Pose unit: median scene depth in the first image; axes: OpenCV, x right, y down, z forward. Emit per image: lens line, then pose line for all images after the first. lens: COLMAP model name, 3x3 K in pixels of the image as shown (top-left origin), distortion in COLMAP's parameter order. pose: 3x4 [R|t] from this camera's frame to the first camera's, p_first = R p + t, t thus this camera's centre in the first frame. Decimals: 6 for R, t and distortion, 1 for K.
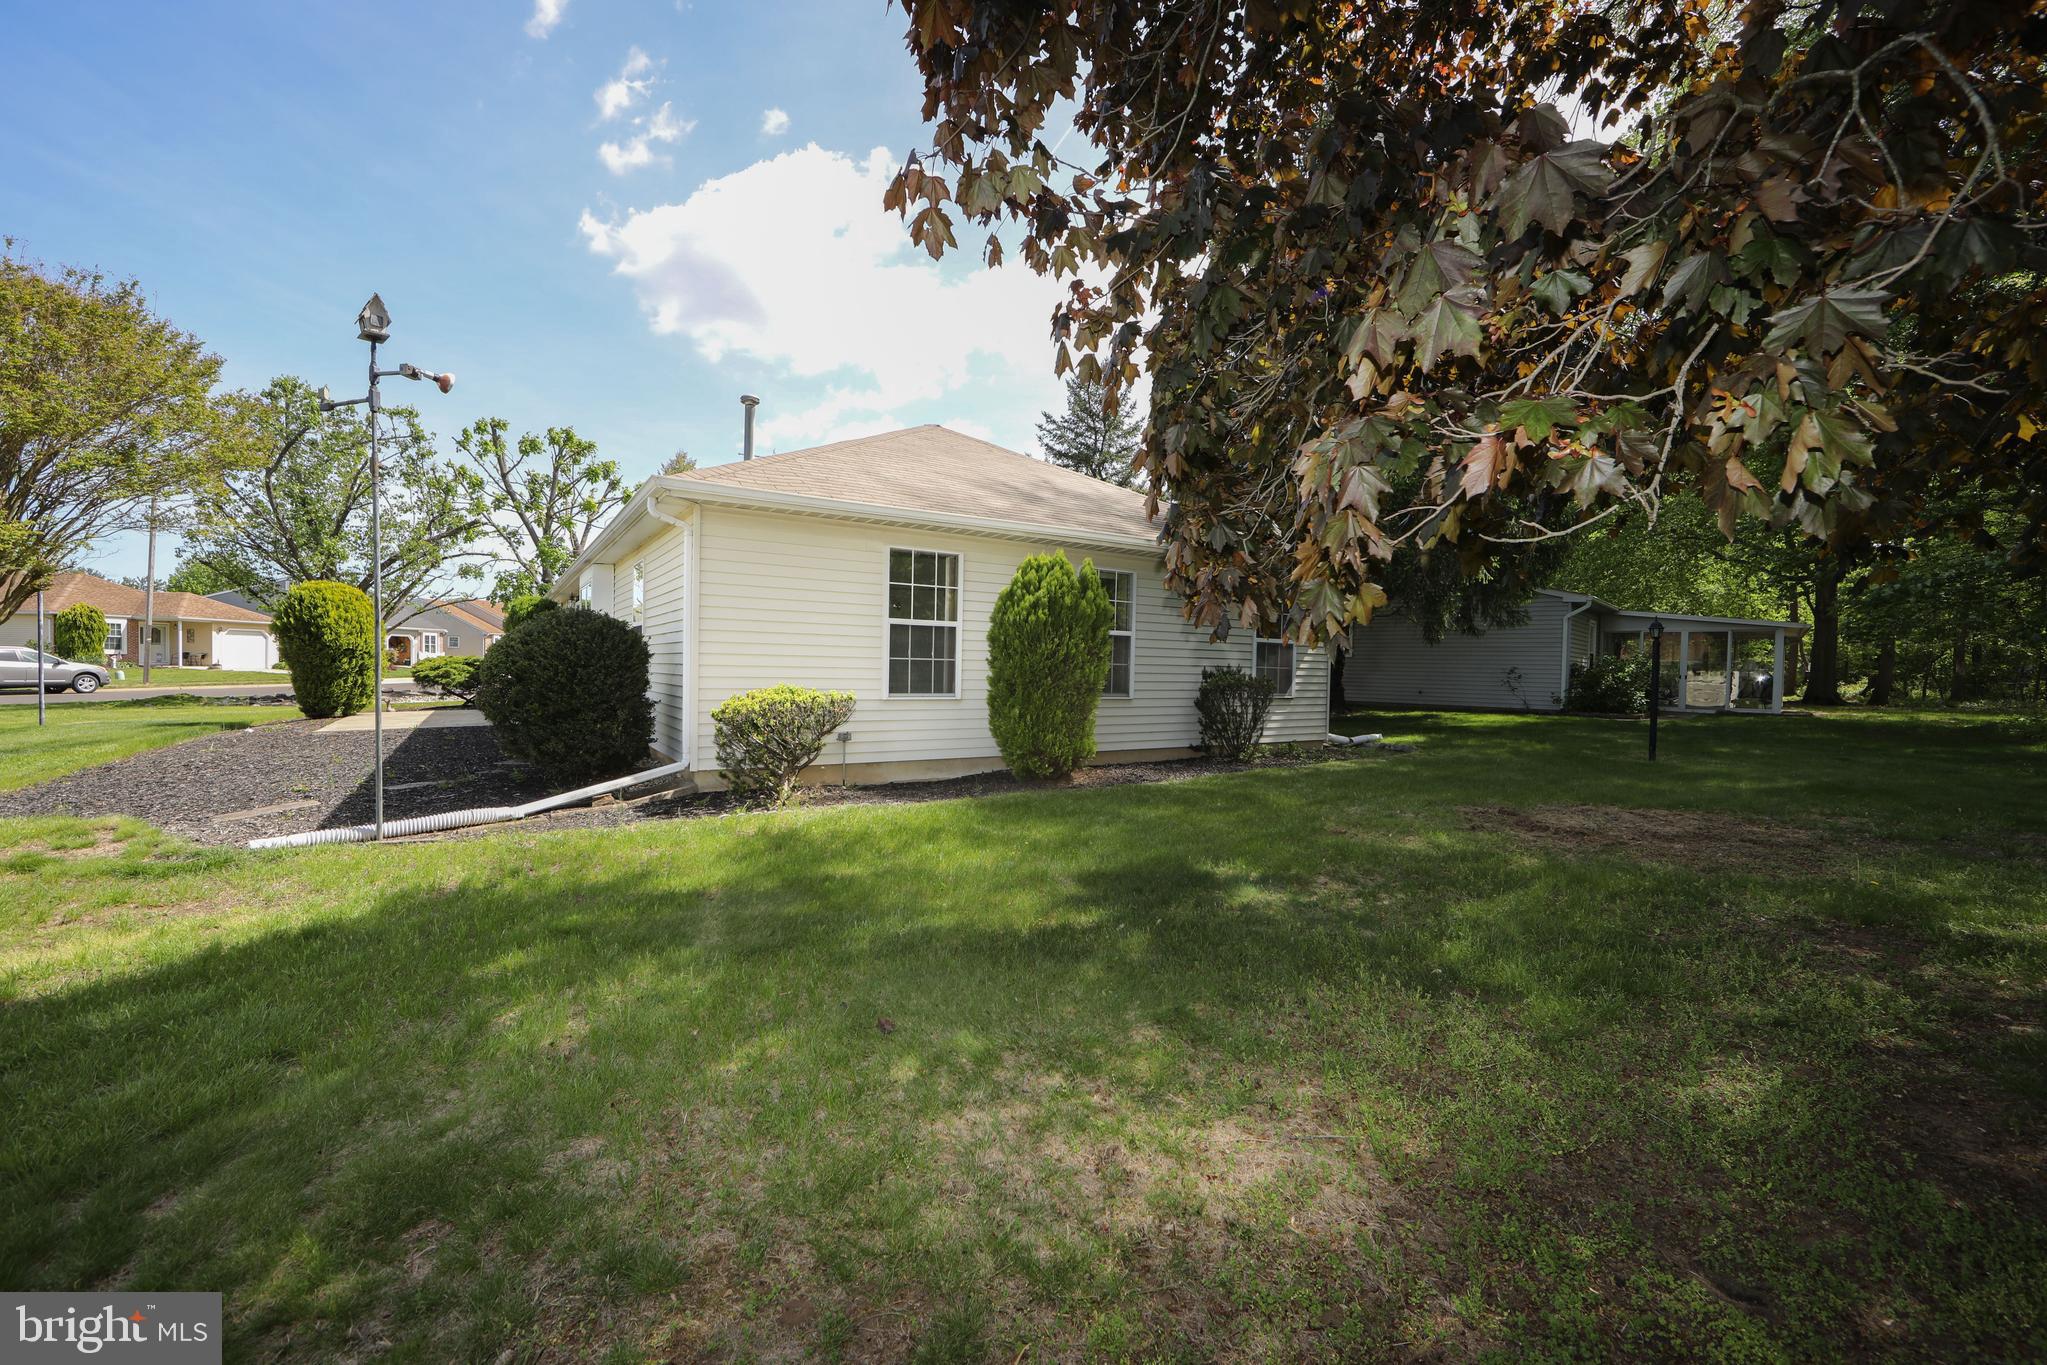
lens RADIAL K [[803.2, 0, 1033.3], [0, 803.2, 686.5], [0, 0, 1]] dist [-0.004556, -0.000405]
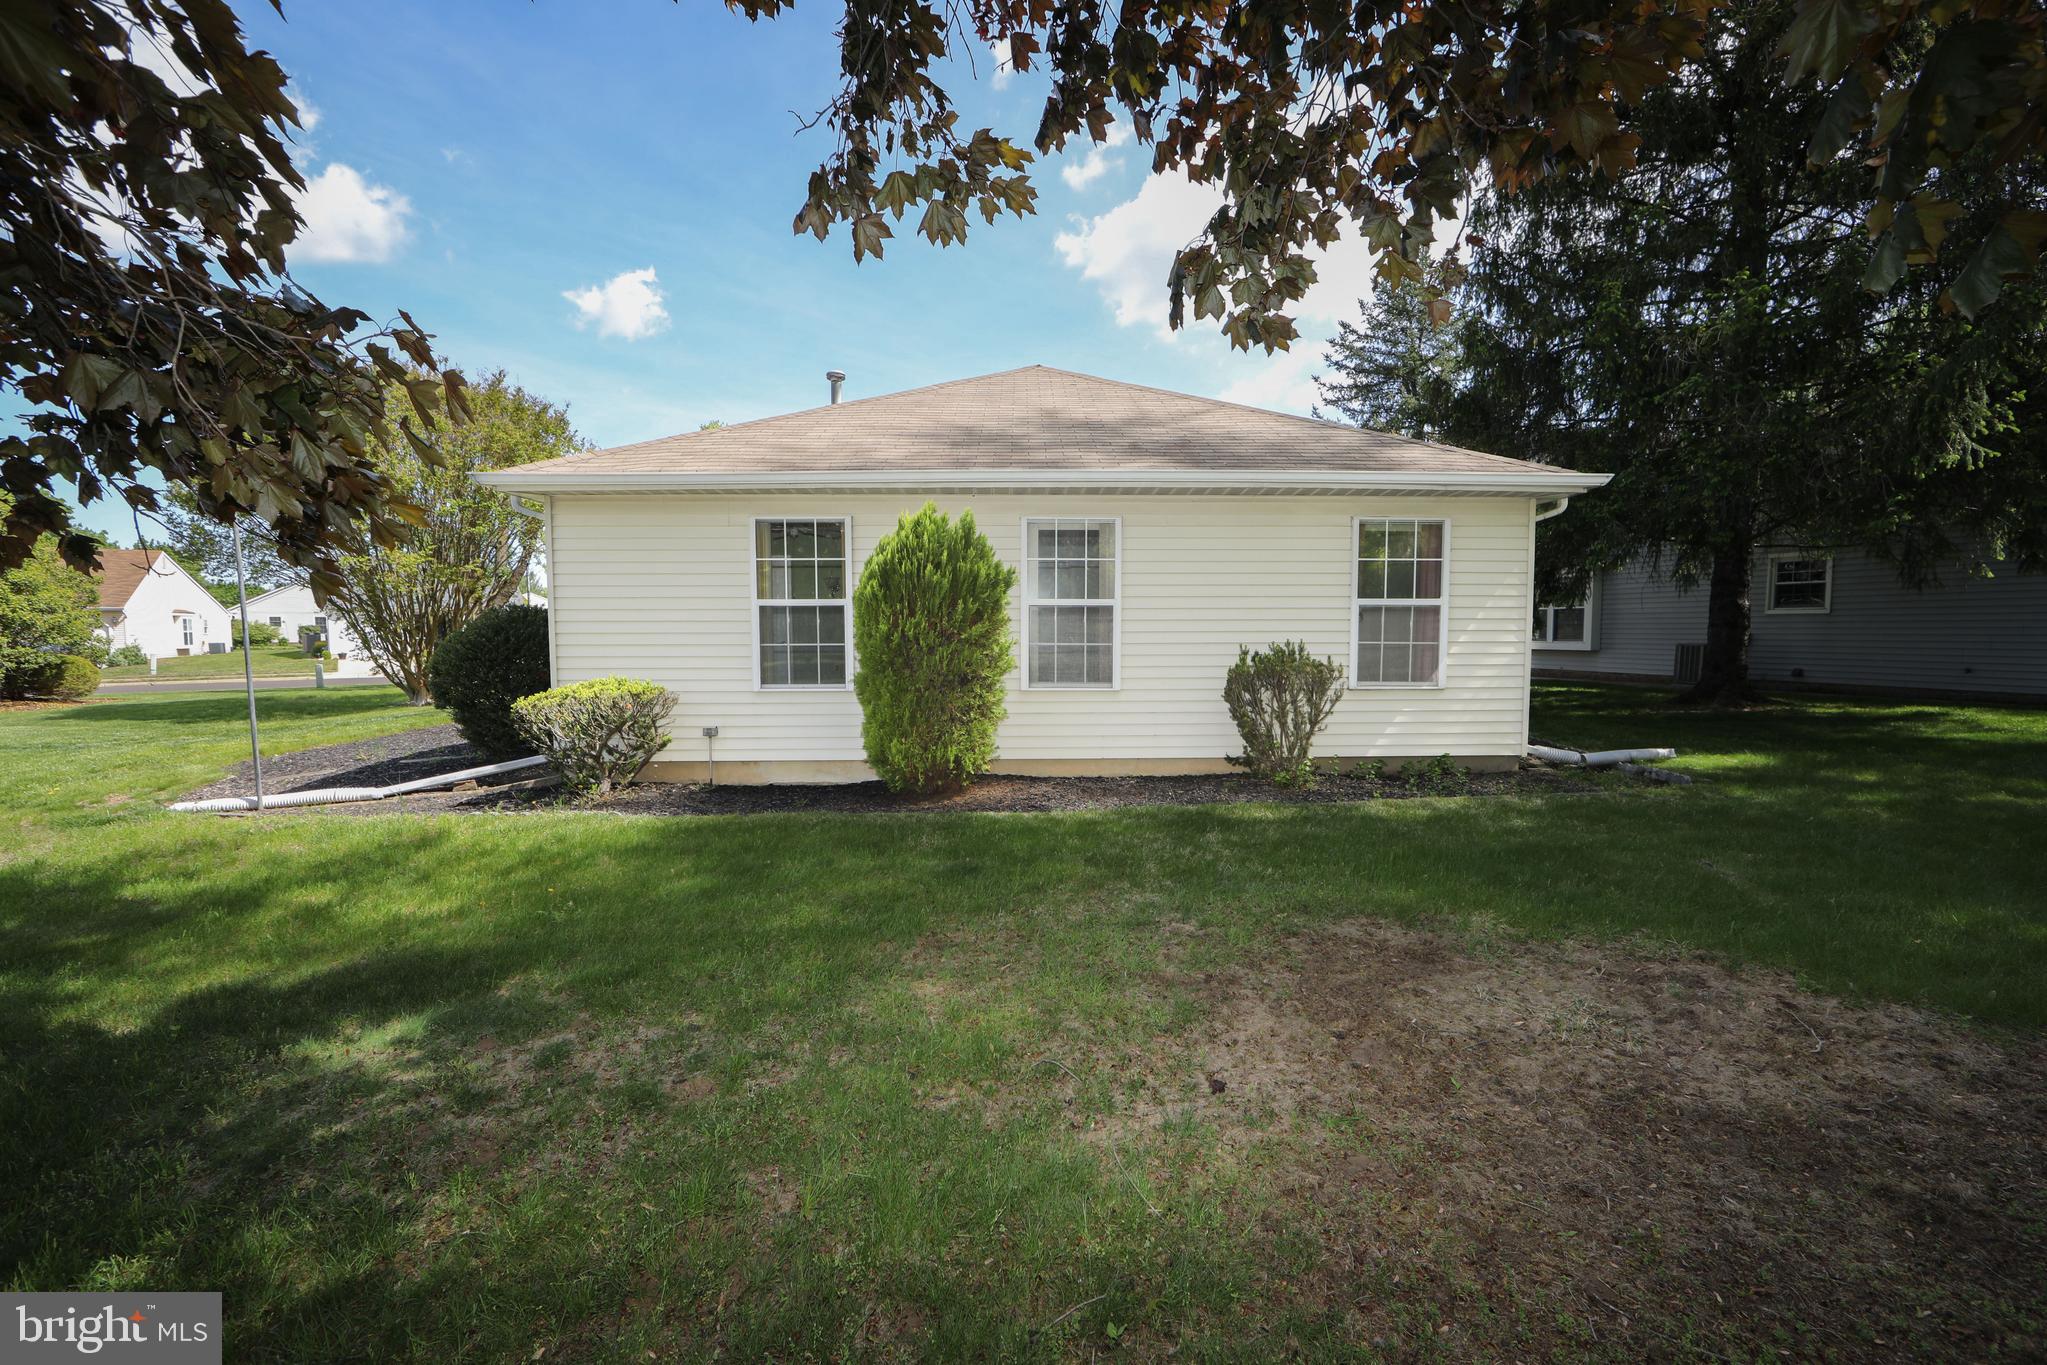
lens RADIAL K [[803.2, 0, 1053.0], [0, 803.2, 688.6], [0, 0, 1]] dist [-0.004556, -0.000405]
pose [[0.850778, 0.014330, -0.525331, 0.462338], [0.007381, 0.999204, 0.039210, -0.015825], [0.525474, -0.037236, 0.849994, 0.340778]]
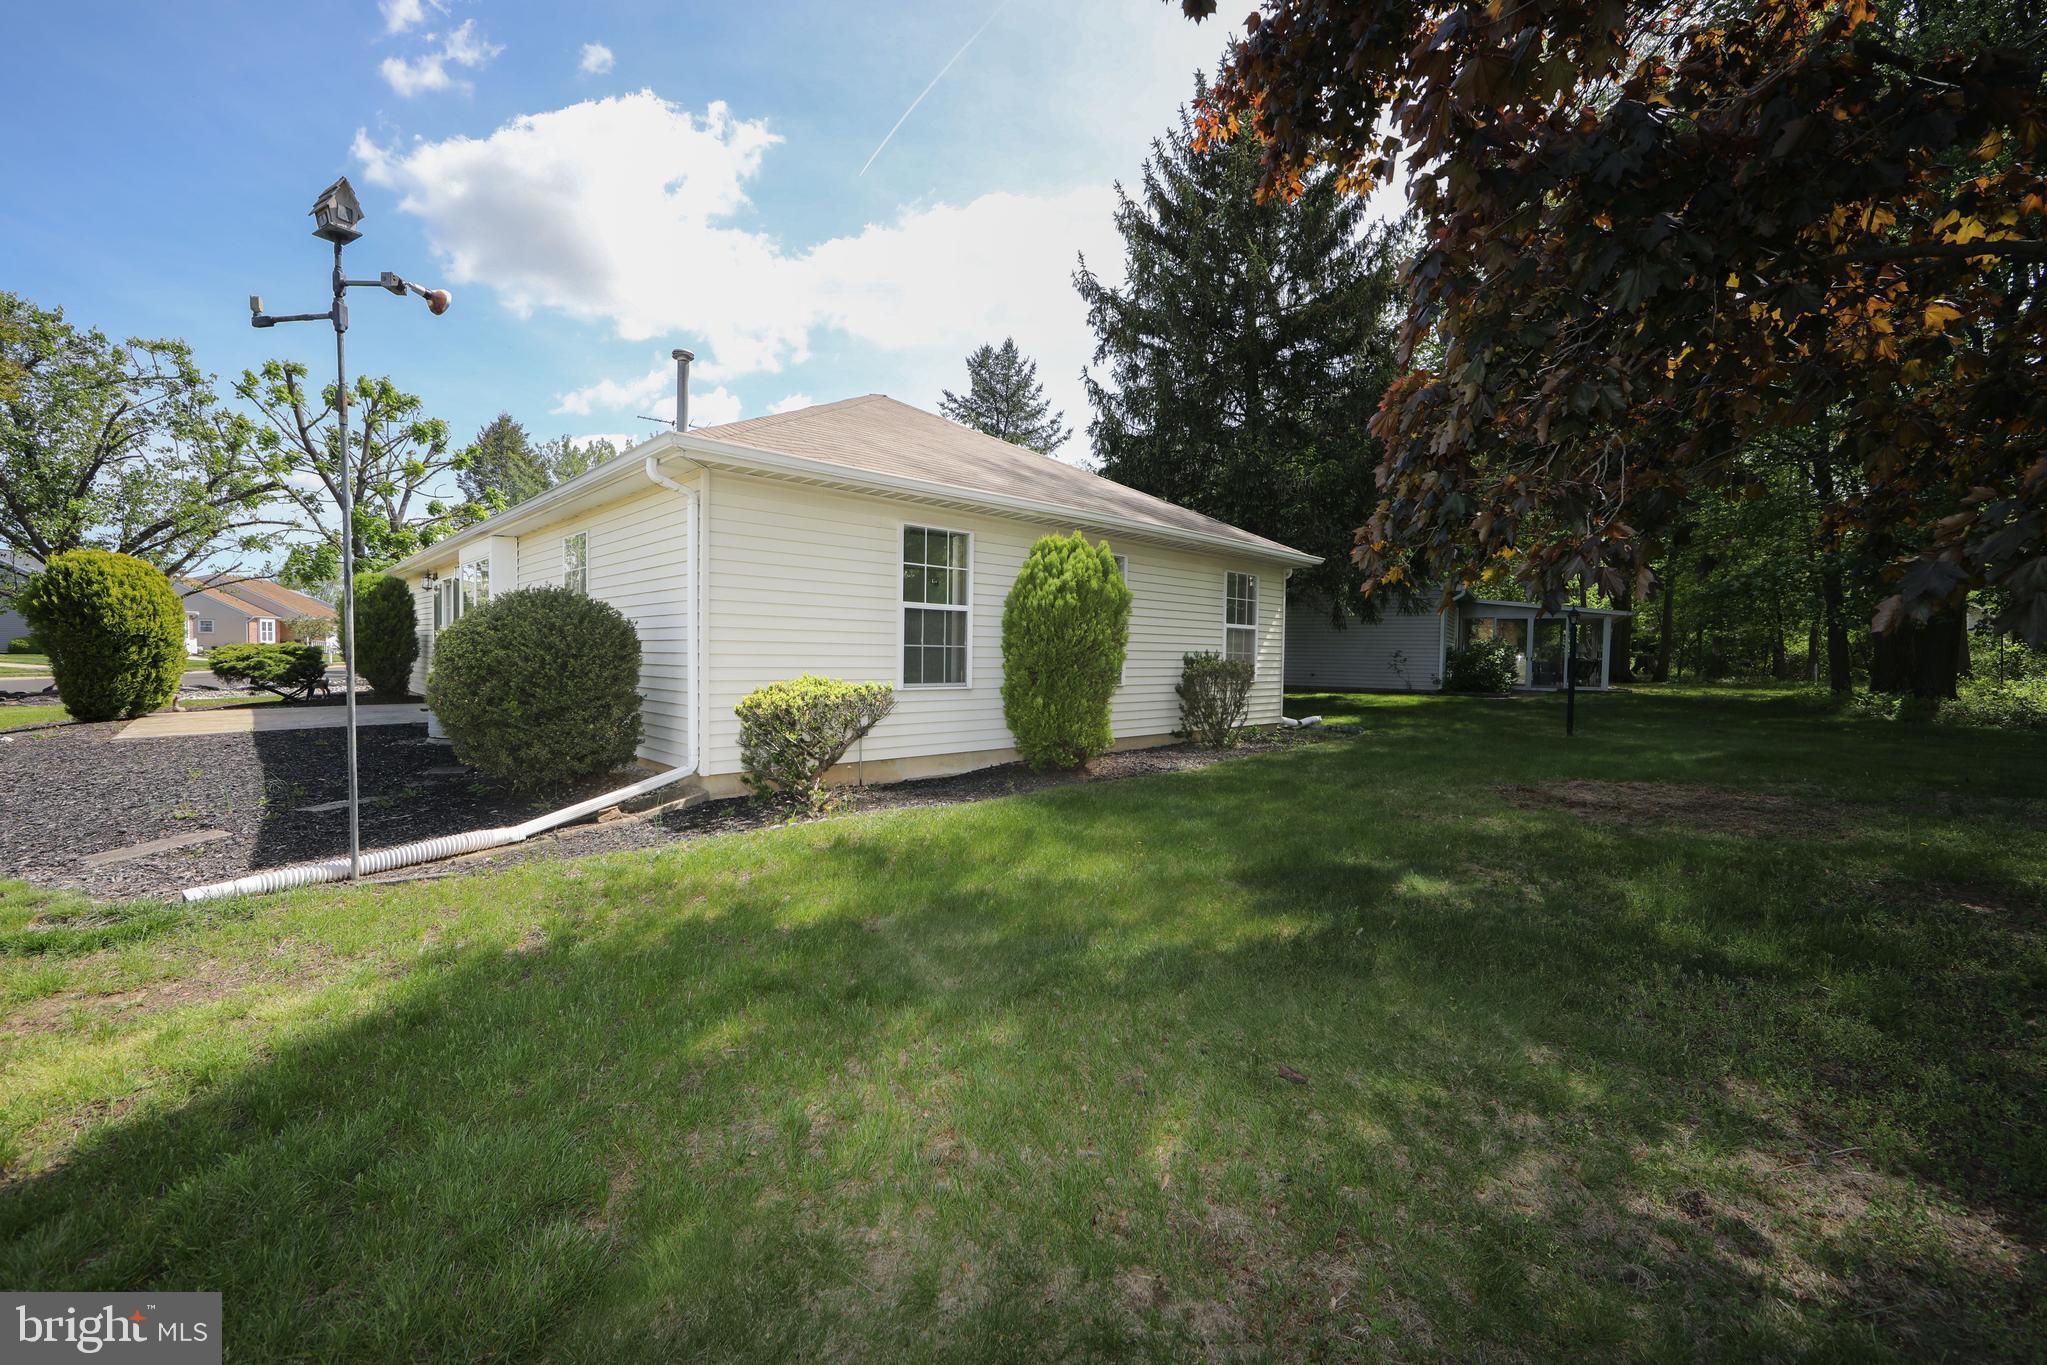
lens RADIAL K [[803.2, 0, 1027.7], [0, 803.2, 678.6], [0, 0, 1]] dist [-0.004556, -0.000405]
pose [[0.982541, -0.010642, 0.185742, -0.173600], [0.009082, 0.999916, 0.009247, -0.003206], [-0.185825, -0.007399, 0.982555, 0.059189]]
